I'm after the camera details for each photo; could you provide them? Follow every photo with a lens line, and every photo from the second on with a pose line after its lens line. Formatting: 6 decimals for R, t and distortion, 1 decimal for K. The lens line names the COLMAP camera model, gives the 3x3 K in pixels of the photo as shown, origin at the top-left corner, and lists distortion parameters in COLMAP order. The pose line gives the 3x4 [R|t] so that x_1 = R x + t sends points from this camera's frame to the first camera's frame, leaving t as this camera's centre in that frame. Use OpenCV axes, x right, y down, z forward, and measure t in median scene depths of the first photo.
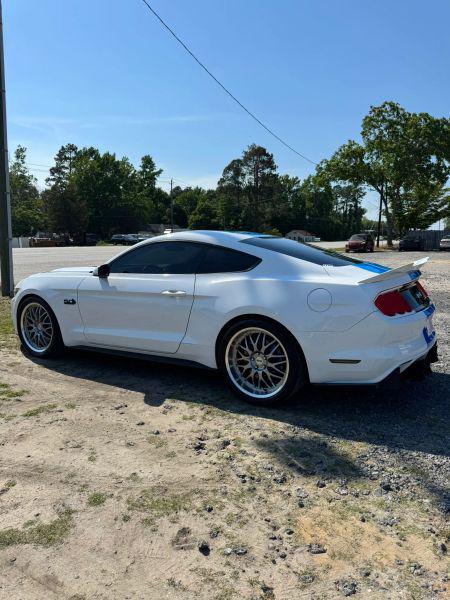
lens RADIAL K [[416.3, 0, 226.5], [0, 416.3, 306.1], [0, 0, 1]] dist [0.085156, -0.133899]
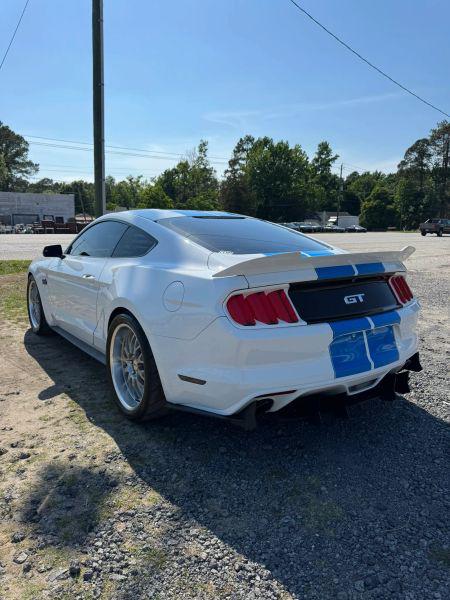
lens RADIAL K [[416.3, 0, 226.5], [0, 416.3, 306.1], [0, 0, 1]] dist [0.085156, -0.133899]
pose [[0.927168, 0.078114, -0.366411, 0.602722], [-0.067803, 0.996858, 0.040949, -0.034229], [0.368458, -0.013122, 0.929552, 0.333840]]
